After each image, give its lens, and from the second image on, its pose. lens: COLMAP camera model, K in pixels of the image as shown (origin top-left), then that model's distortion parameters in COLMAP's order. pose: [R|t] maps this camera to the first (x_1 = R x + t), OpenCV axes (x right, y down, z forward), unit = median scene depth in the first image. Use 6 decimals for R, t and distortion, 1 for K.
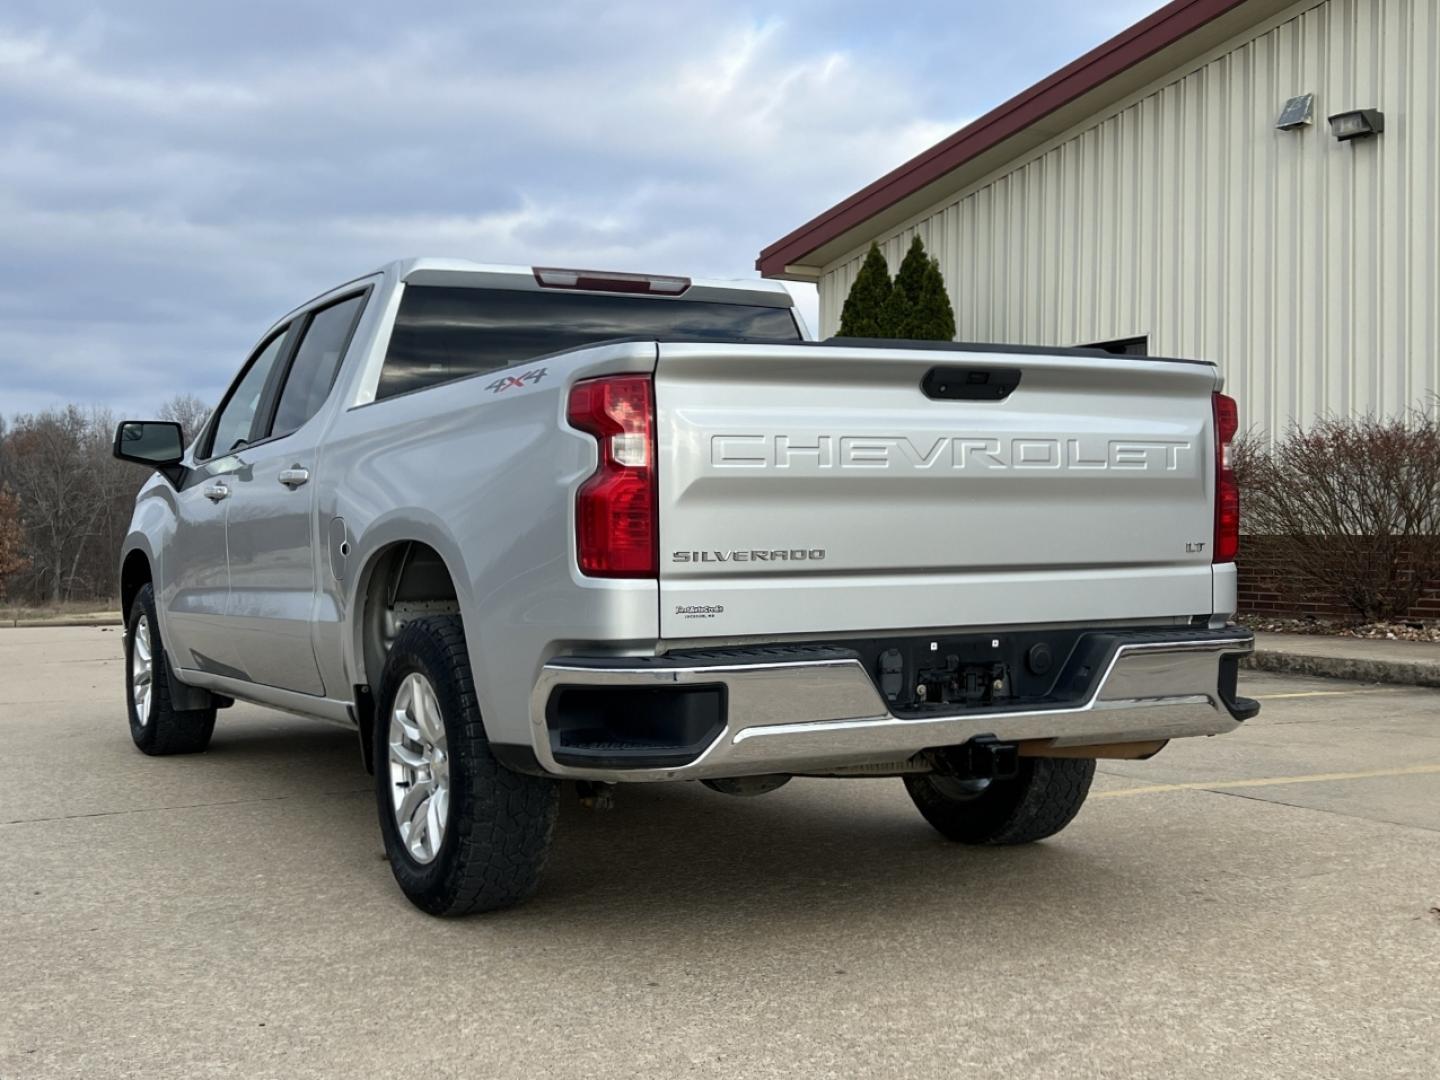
lens RADIAL K [[1724.3, 0, 721.0], [0, 1724.3, 515.8], [0, 0, 1]] dist [0.215258, -0.610626]
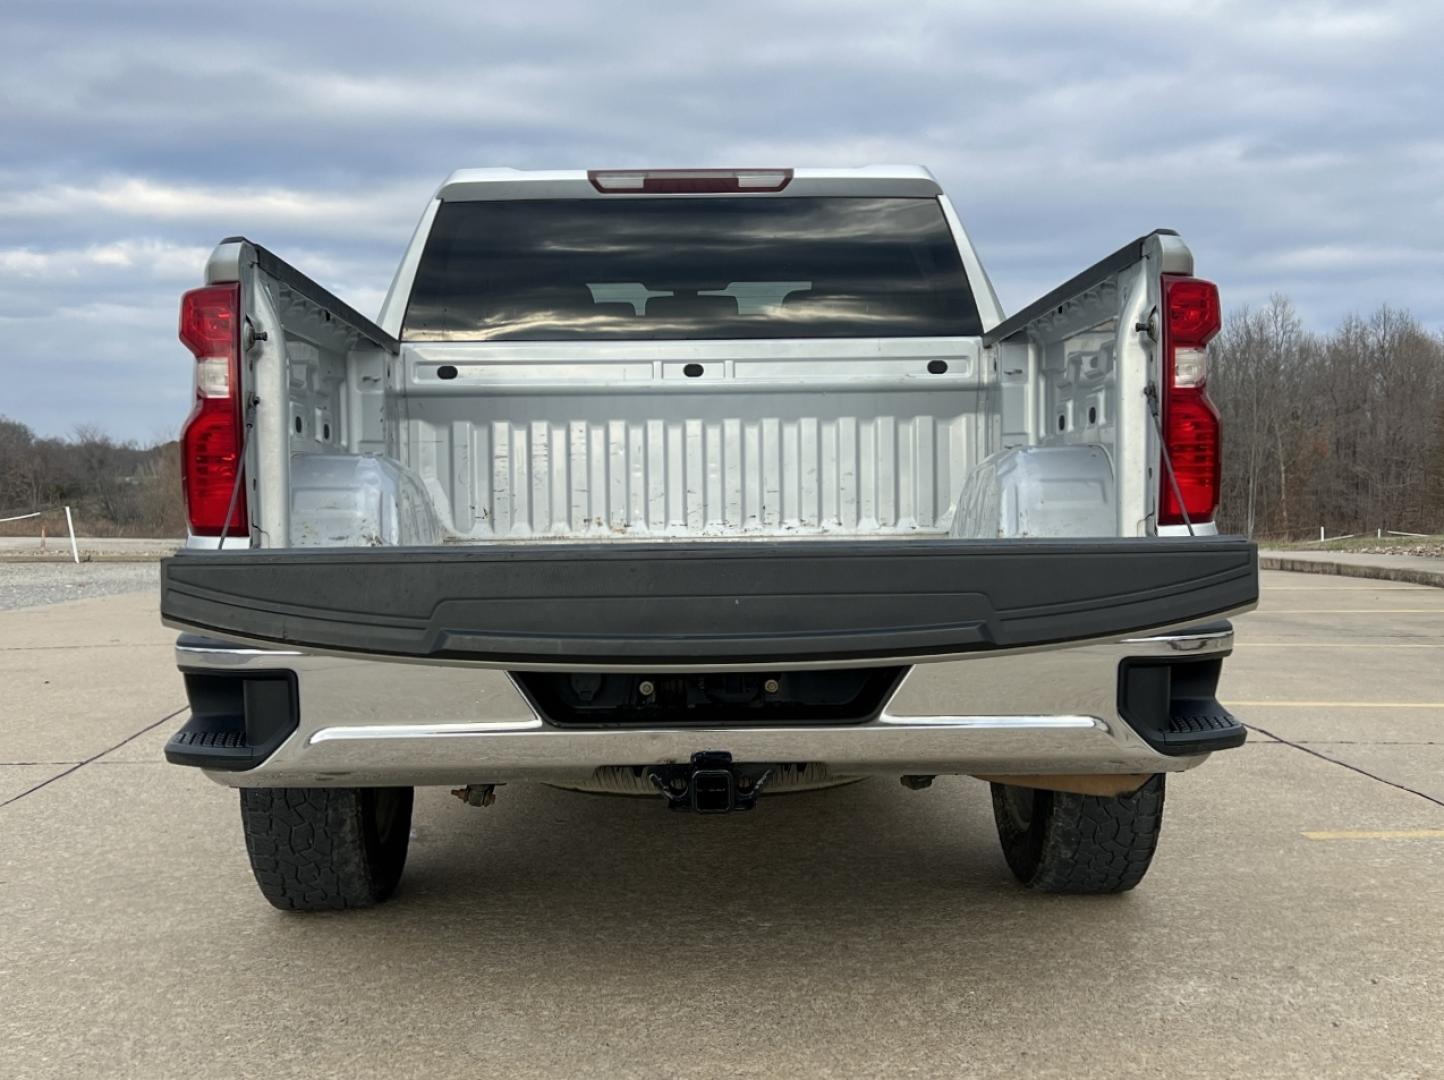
lens RADIAL K [[1754.3, 0, 704.1], [0, 1754.3, 510.5], [0, 0, 1]] dist [0.221823, -0.630439]
pose [[0.888172, 0.009957, -0.459403, 0.479210], [0.004780, 0.999511, 0.030903, -0.000732], [0.459486, -0.029643, 0.887690, 0.322914]]
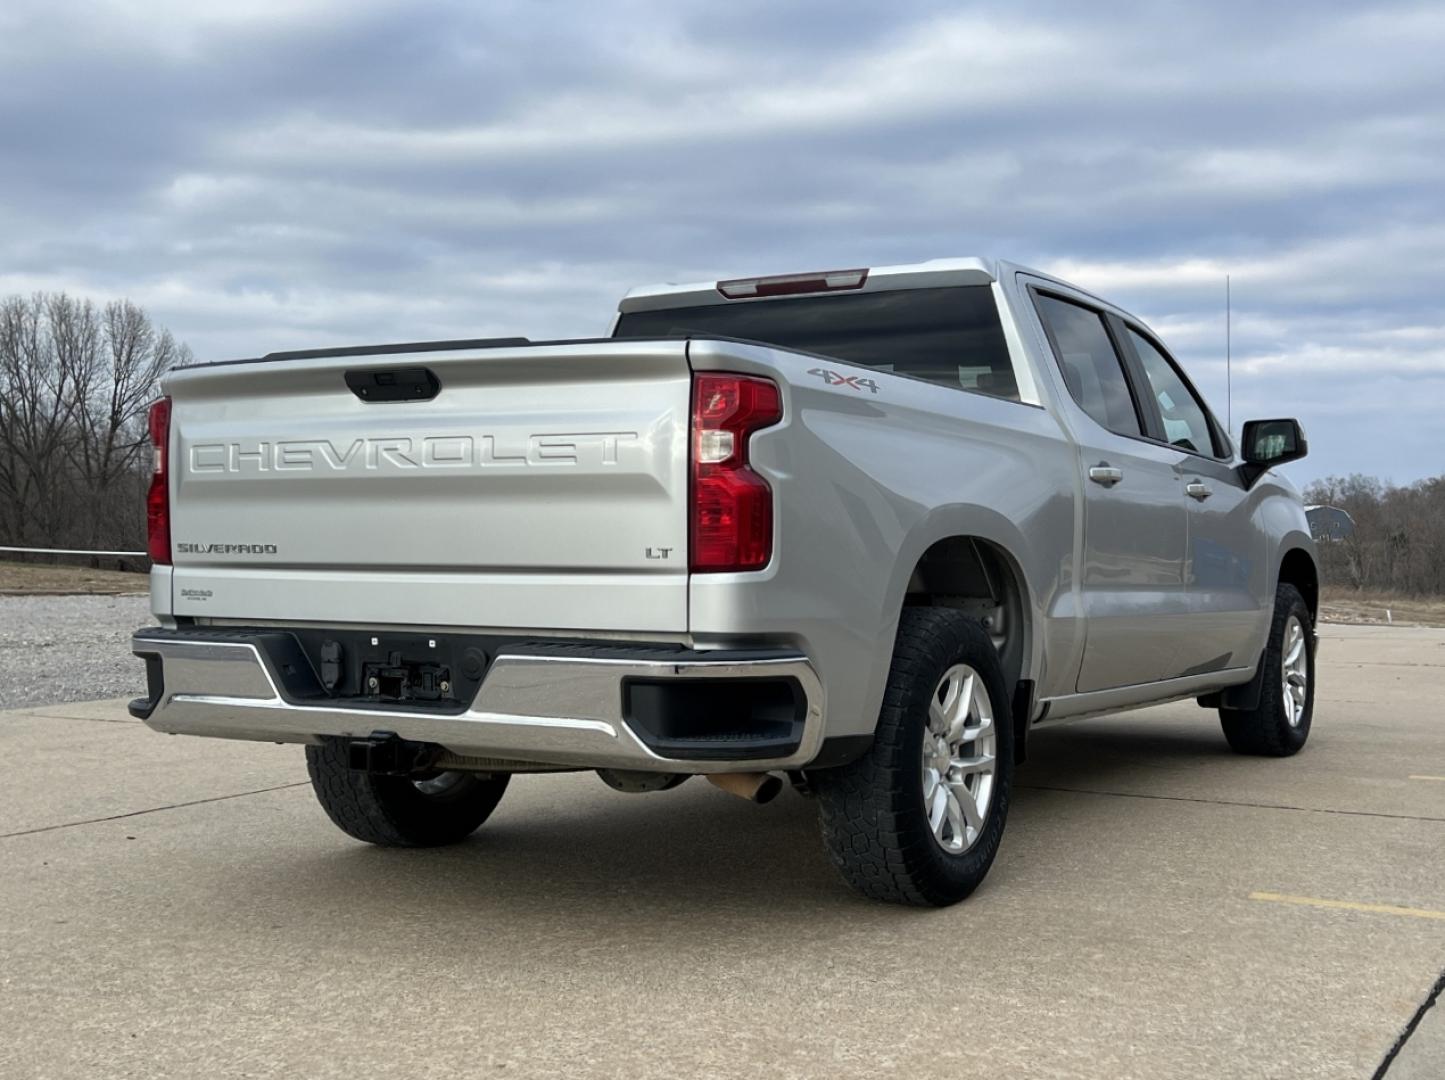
lens RADIAL K [[1672.6, 0, 742.5], [0, 1672.6, 504.7], [0, 0, 1]] dist [0.202518, -0.546082]
pose [[0.524089, -0.000432, -0.851664, 1.069109], [-0.003050, 0.999993, -0.002384, -0.004246], [0.851658, 0.003847, 0.524083, 0.641684]]
